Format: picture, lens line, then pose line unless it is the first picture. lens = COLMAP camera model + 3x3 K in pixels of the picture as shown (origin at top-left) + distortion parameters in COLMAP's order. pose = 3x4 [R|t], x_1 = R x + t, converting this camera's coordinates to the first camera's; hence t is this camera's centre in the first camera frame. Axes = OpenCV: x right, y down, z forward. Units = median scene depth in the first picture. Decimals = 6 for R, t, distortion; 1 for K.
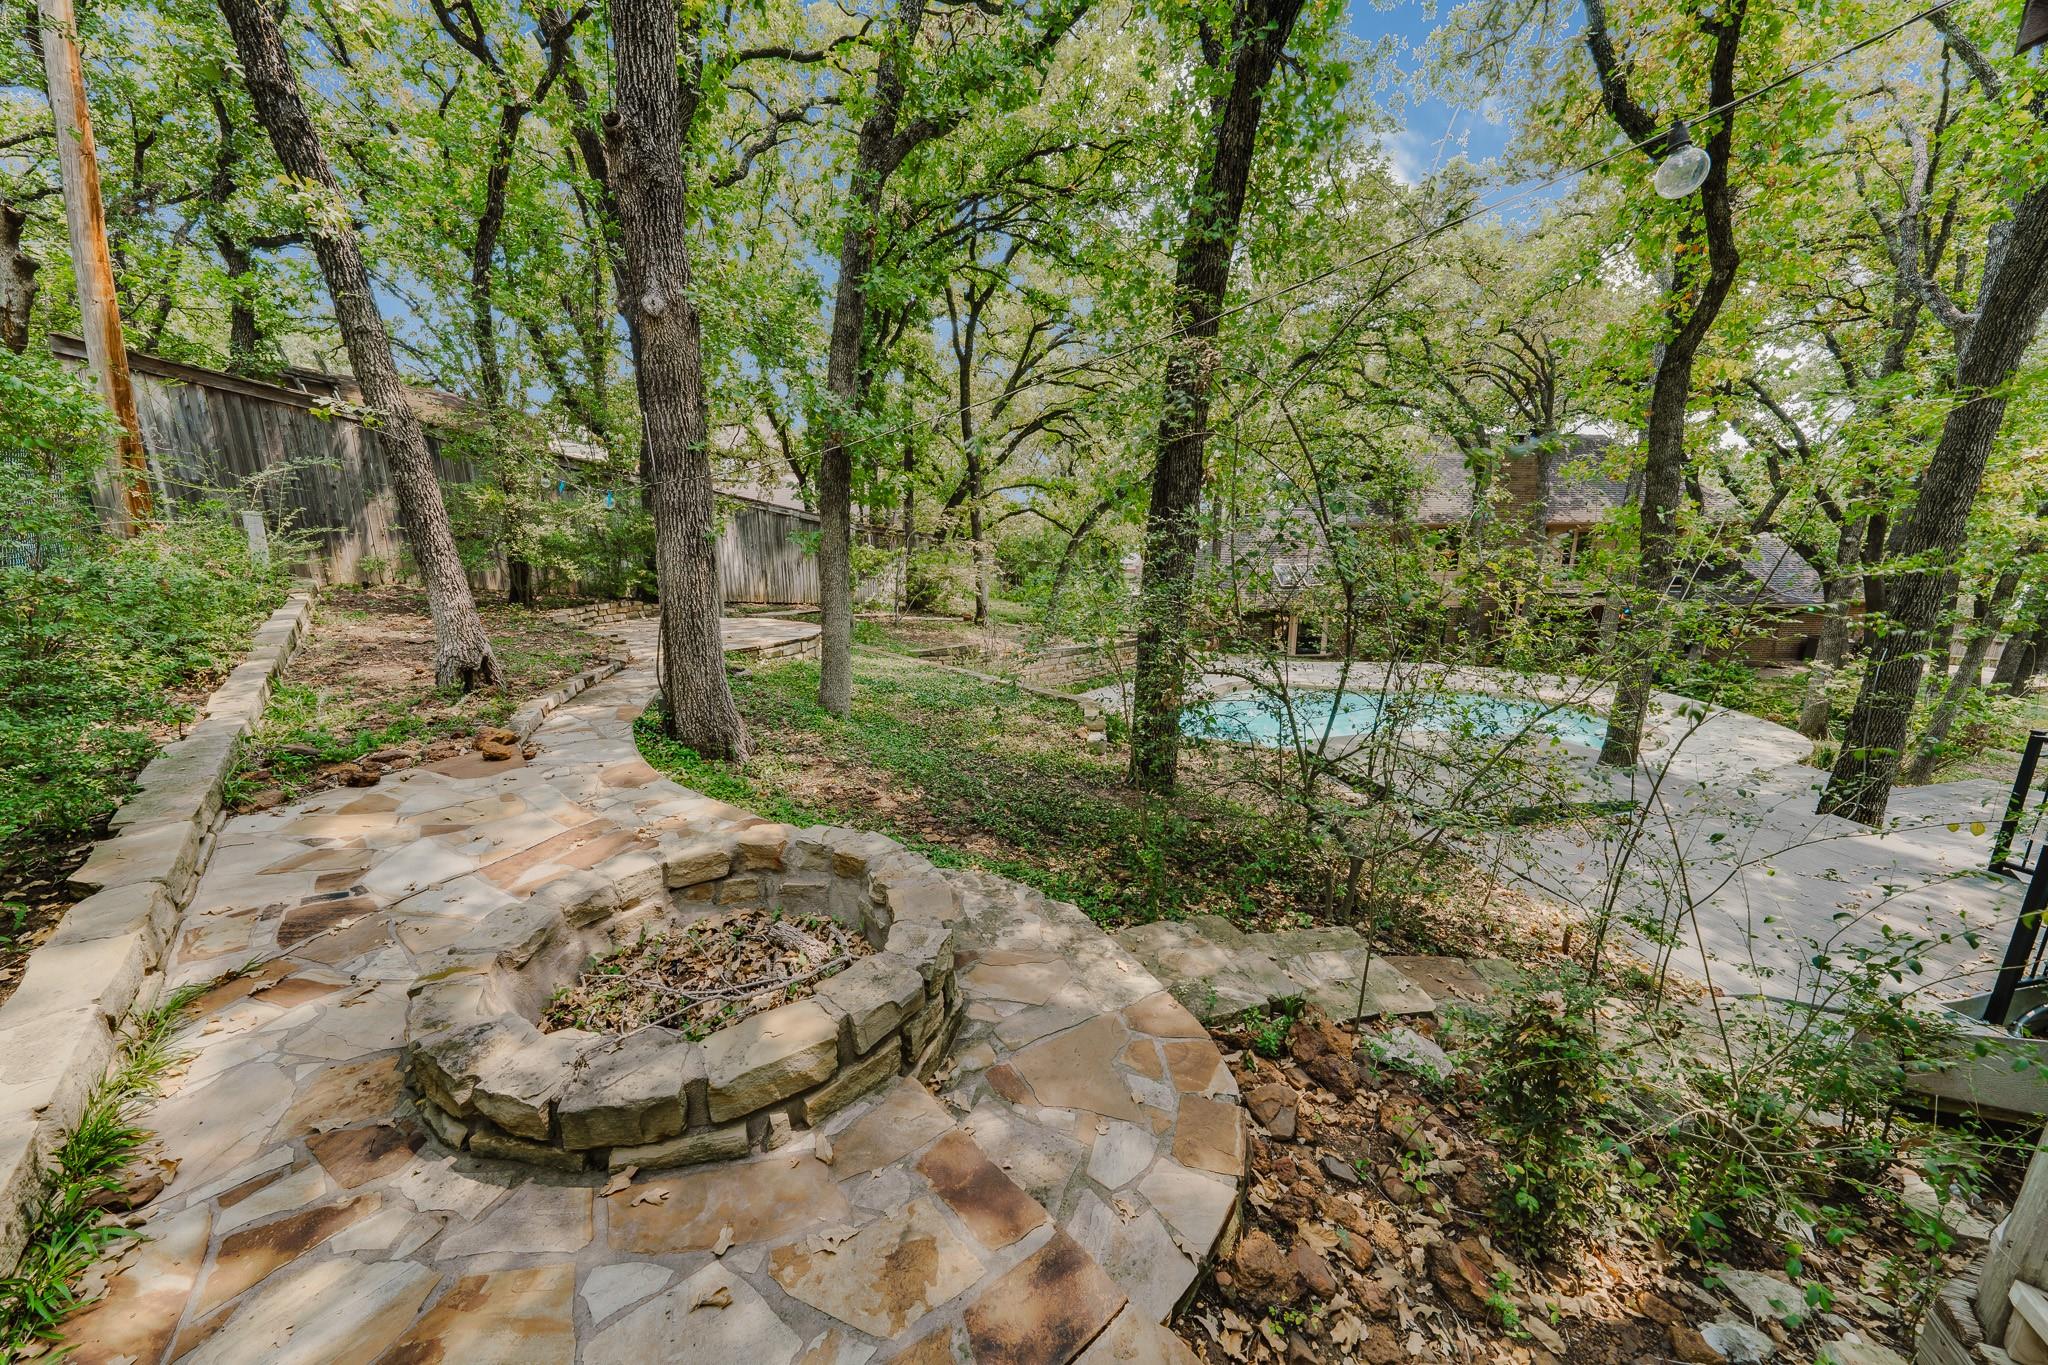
lens RADIAL K [[699.9, 0, 1024.0], [0, 699.9, 682.5], [0, 0, 1]] dist [-0.005445, 0.001070]
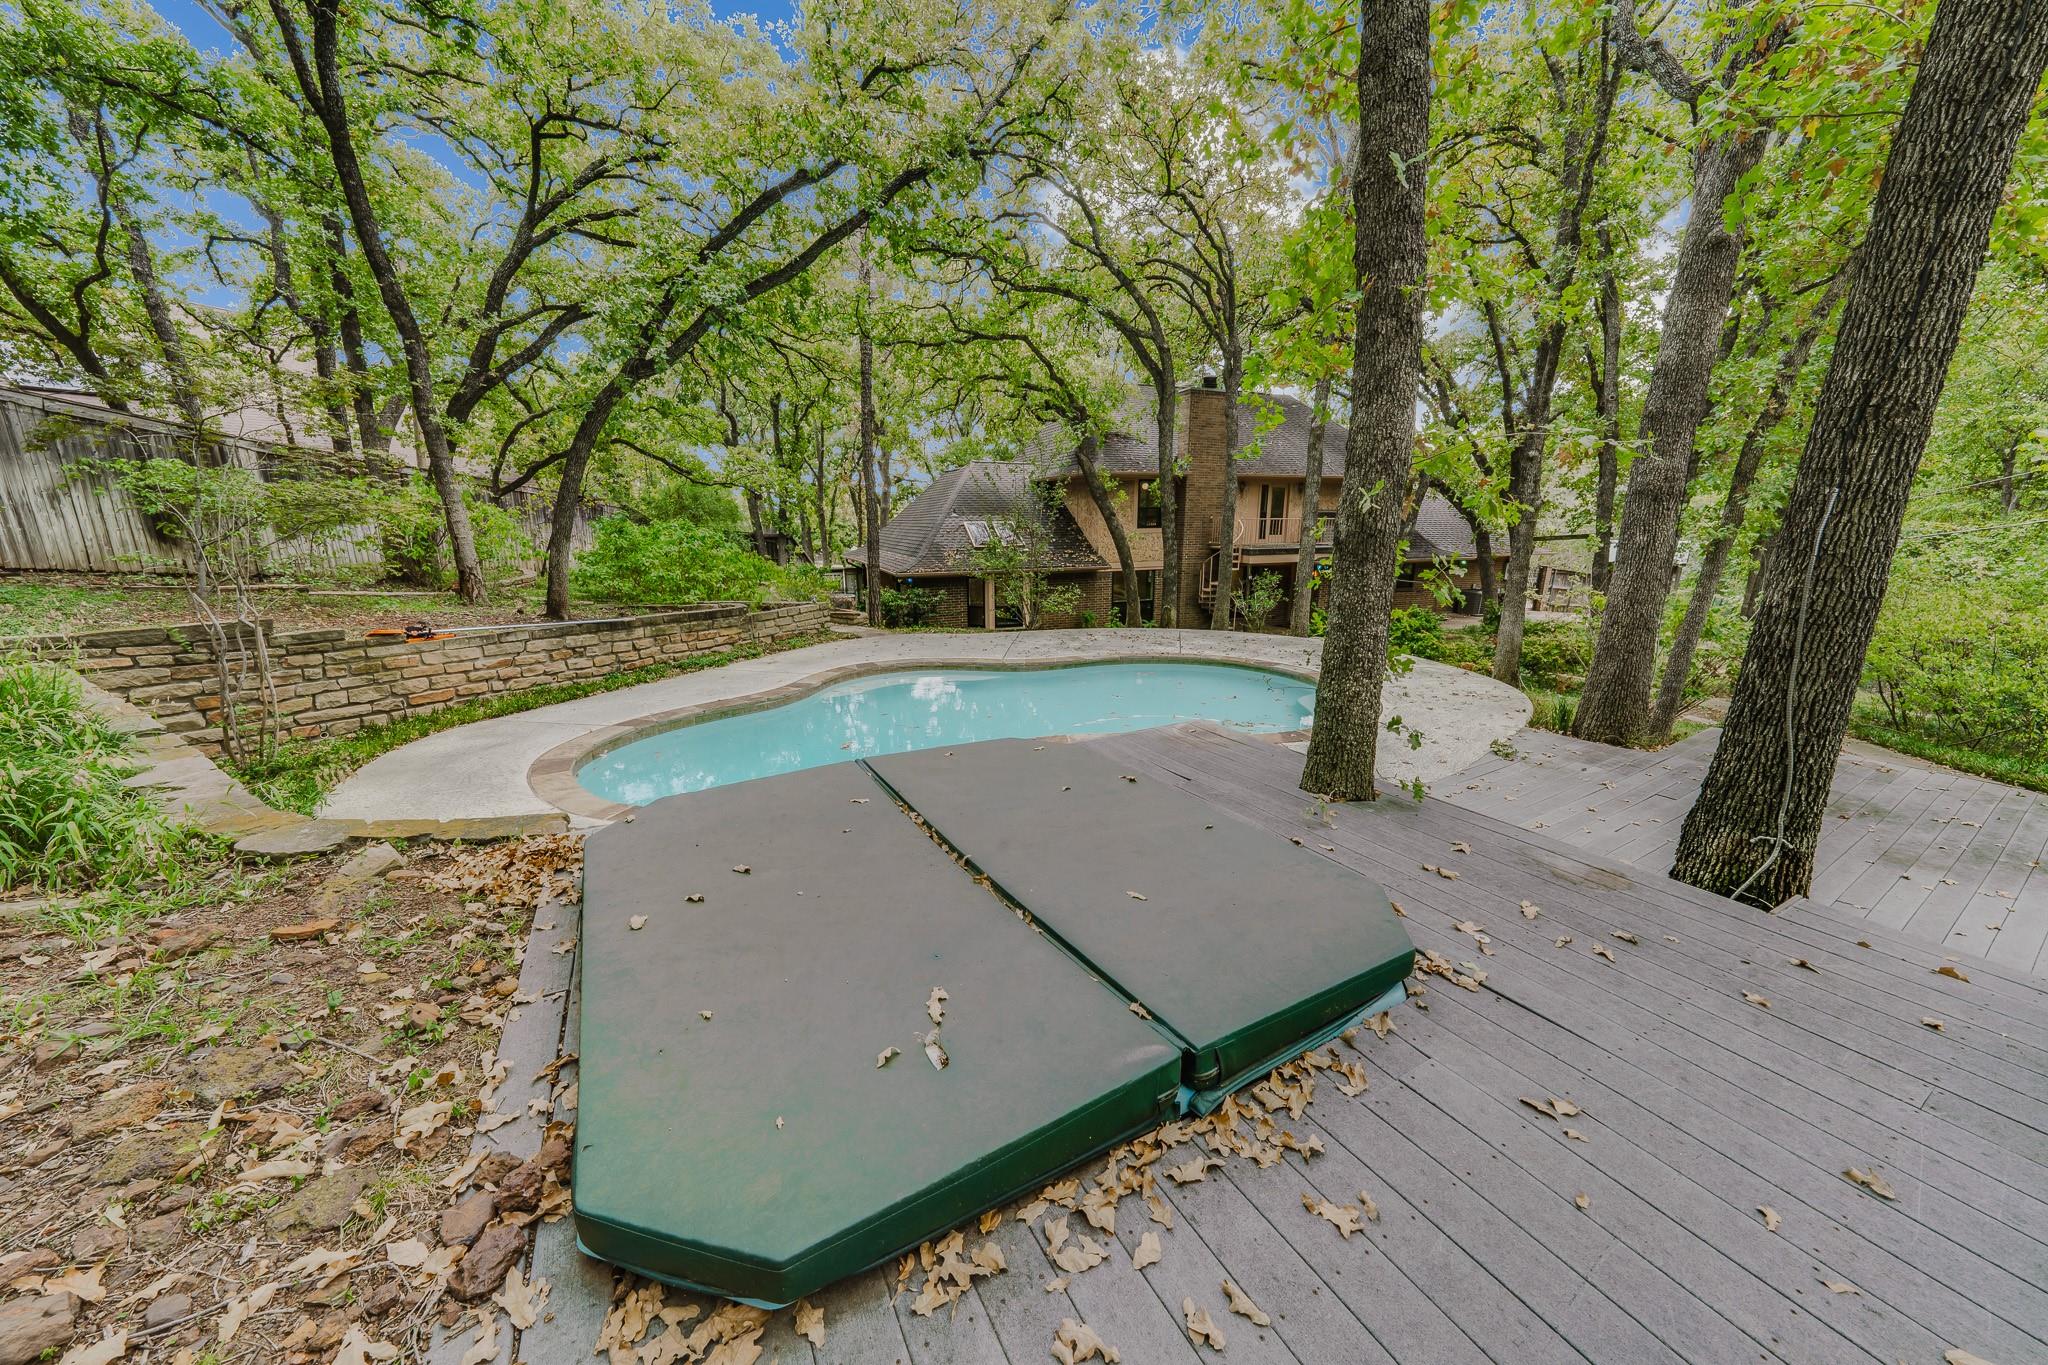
lens RADIAL K [[699.9, 0, 1024.0], [0, 699.9, 682.5], [0, 0, 1]] dist [-0.005445, 0.001070]
pose [[0.949349, -0.071156, 0.306060, 0.217939], [0.066451, 0.997457, 0.025780, 0.009225], [-0.307116, -0.004136, 0.951663, 0.262994]]
